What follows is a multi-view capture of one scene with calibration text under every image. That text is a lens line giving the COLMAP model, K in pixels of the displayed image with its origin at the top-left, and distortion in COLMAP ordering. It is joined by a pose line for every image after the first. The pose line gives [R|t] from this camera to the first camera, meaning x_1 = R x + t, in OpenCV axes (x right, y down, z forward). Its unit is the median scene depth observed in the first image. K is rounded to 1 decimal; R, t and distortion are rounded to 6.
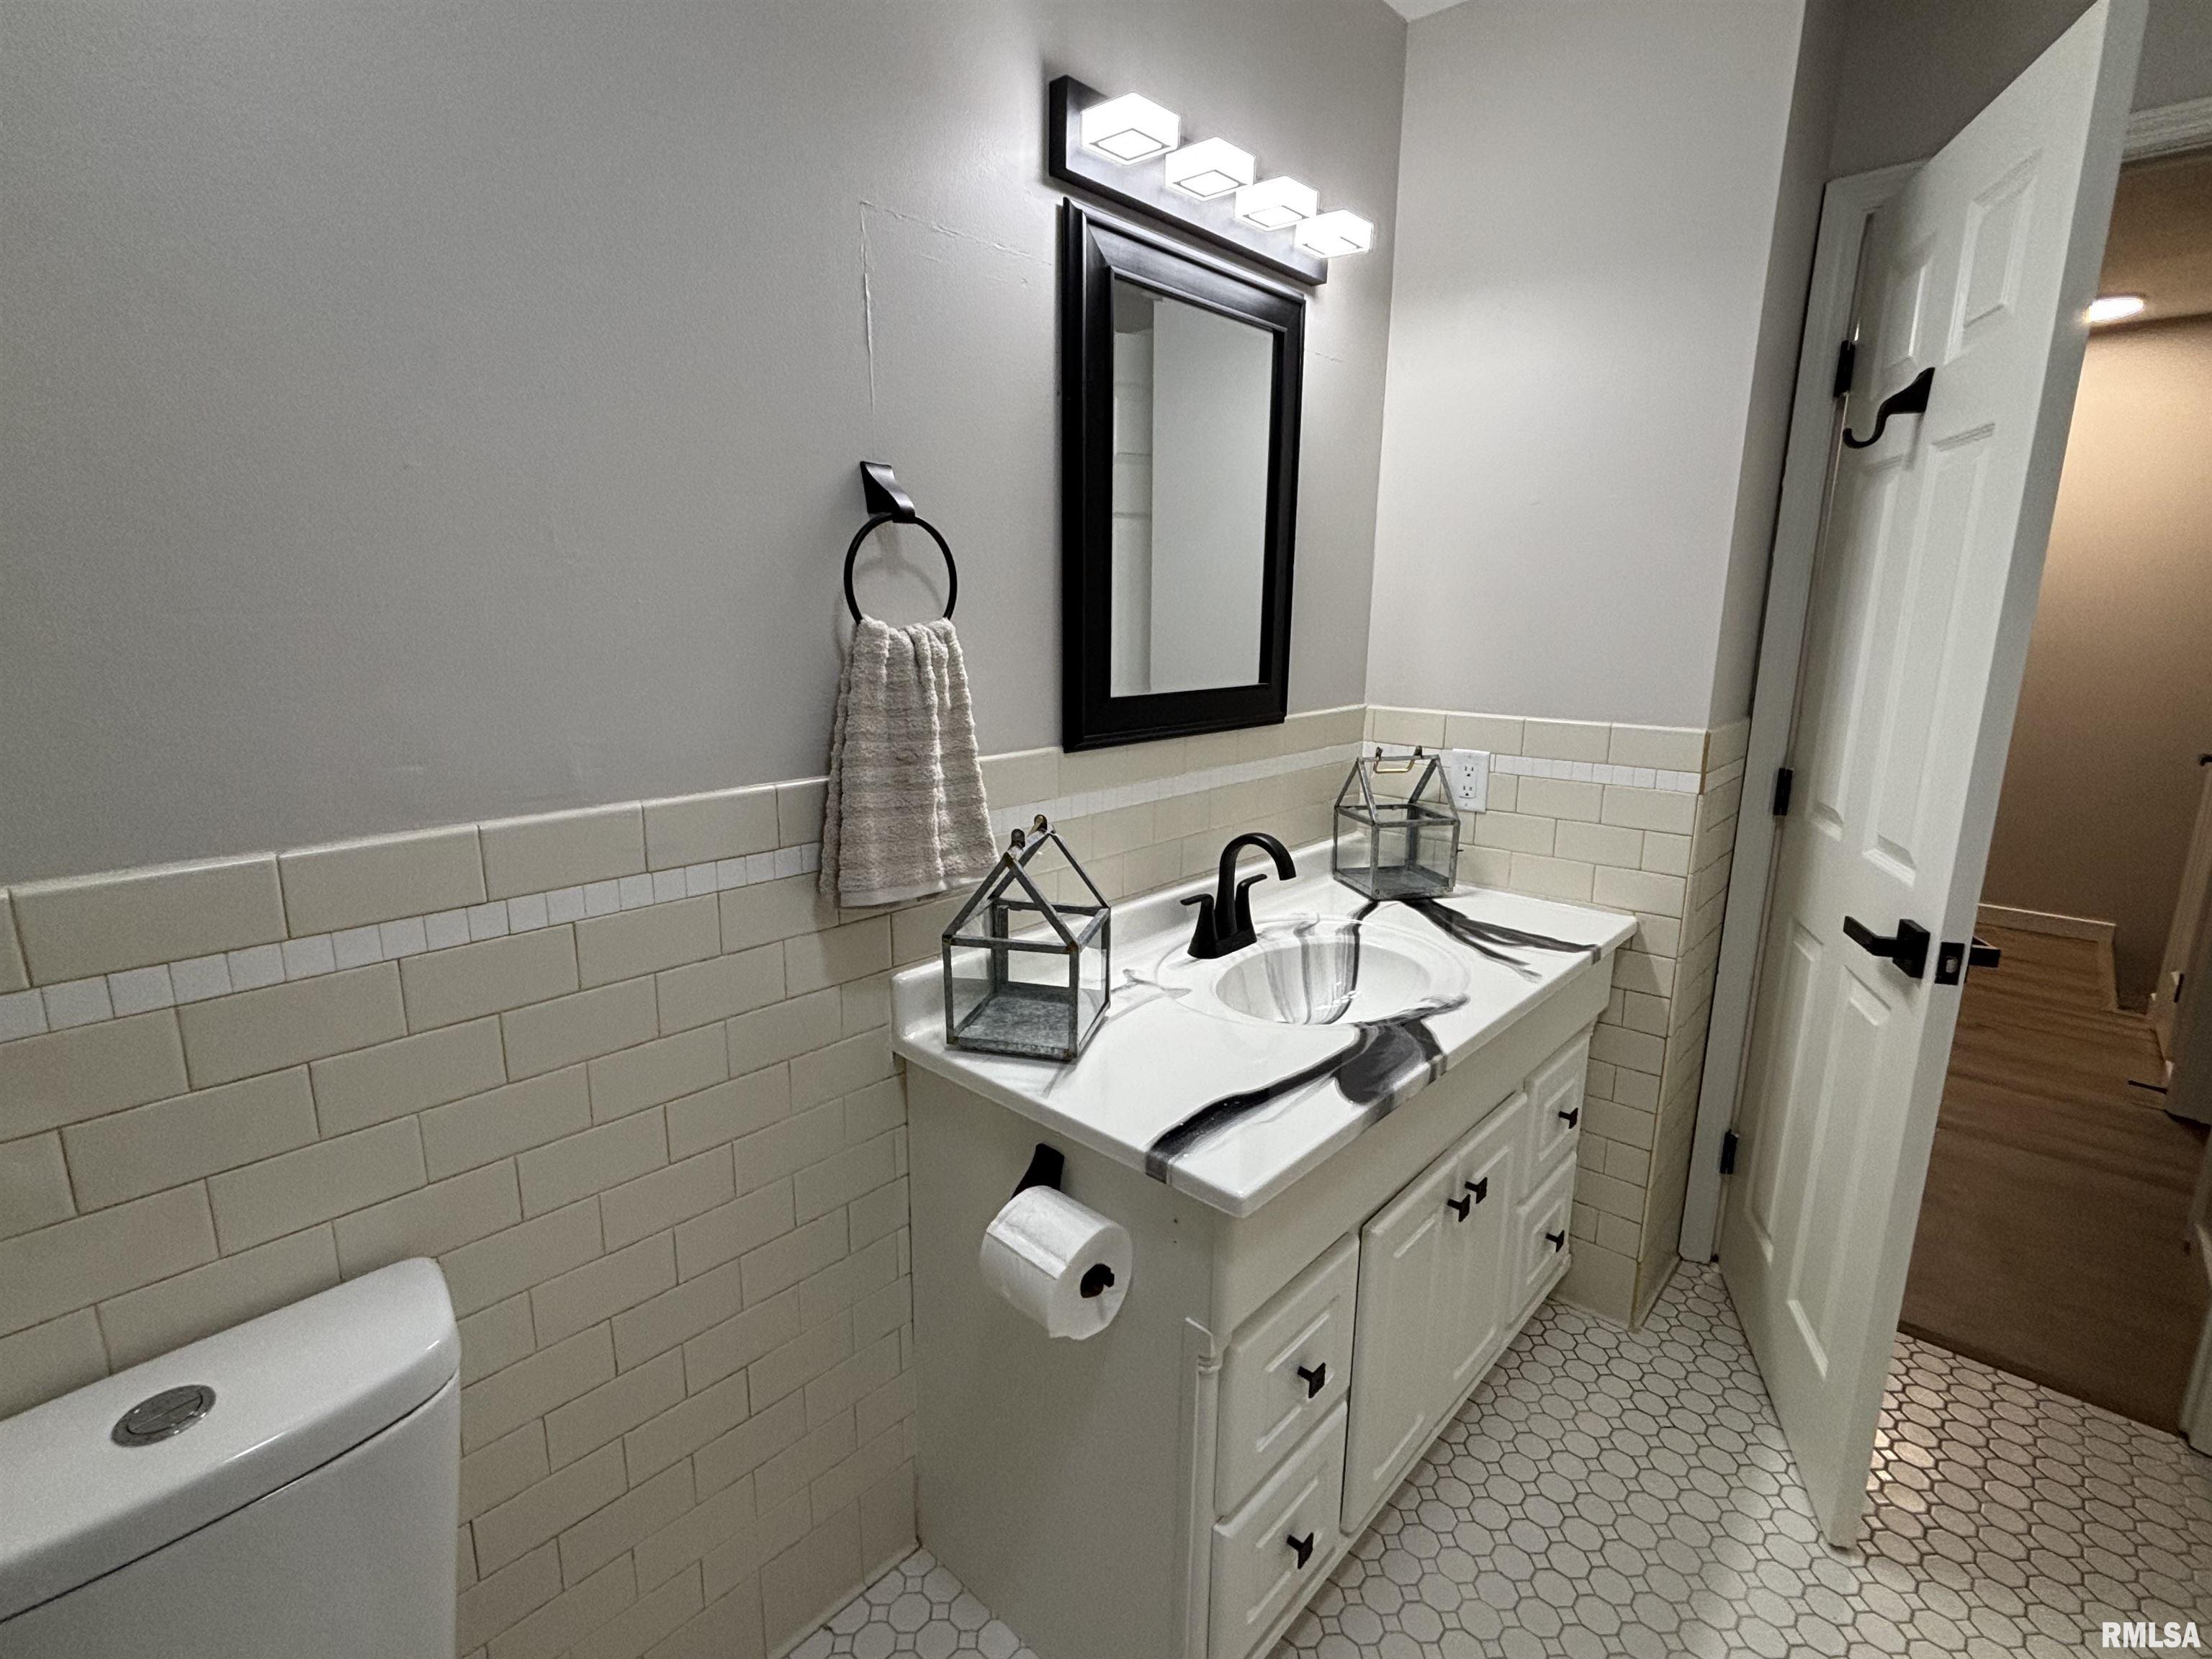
lens RADIAL K [[1039.9, 0, 1106.0], [0, 1039.9, 829.5], [0, 0, 1]] dist [-0.000377, -0.000031]
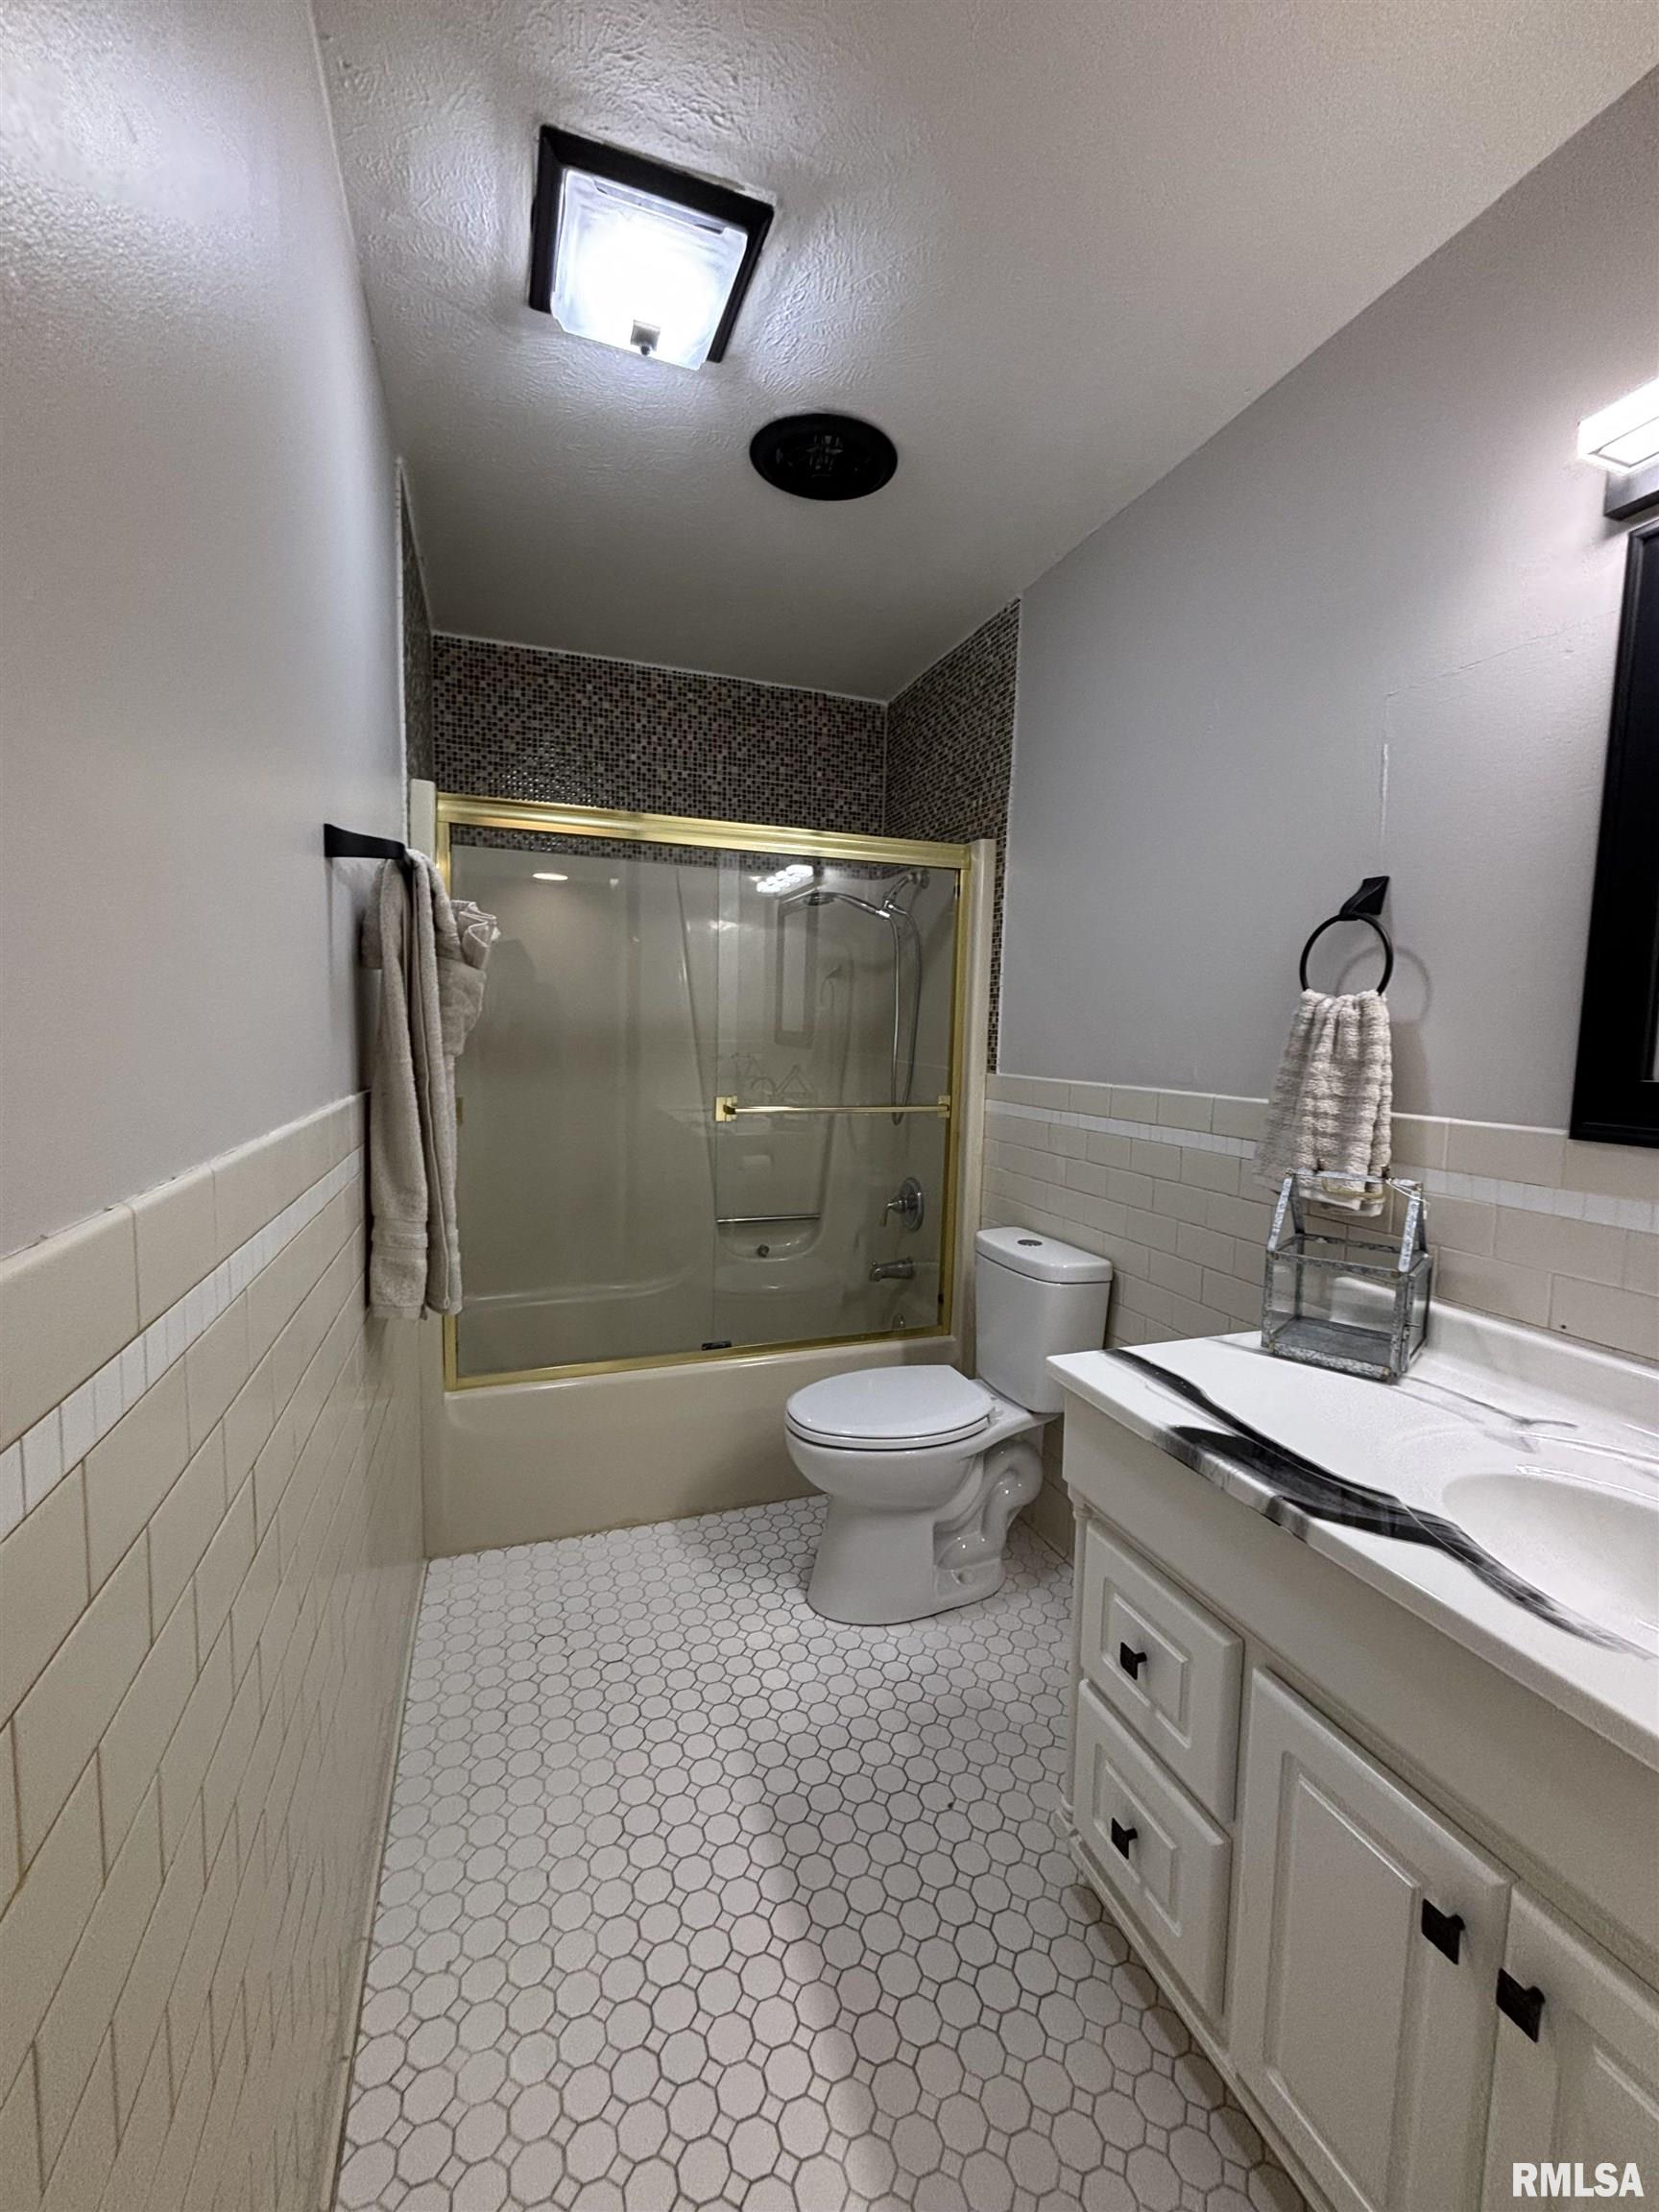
lens RADIAL K [[892.6, 0, 829.5], [0, 892.6, 1106.0], [0, 0, 1]] dist [-0.000435, -0.000092]
pose [[-0.463172, 0.055751, -0.884513, 1.105008], [-0.221279, 0.959137, 0.176327, -0.117531], [0.858200, 0.277394, -0.431909, 0.943111]]
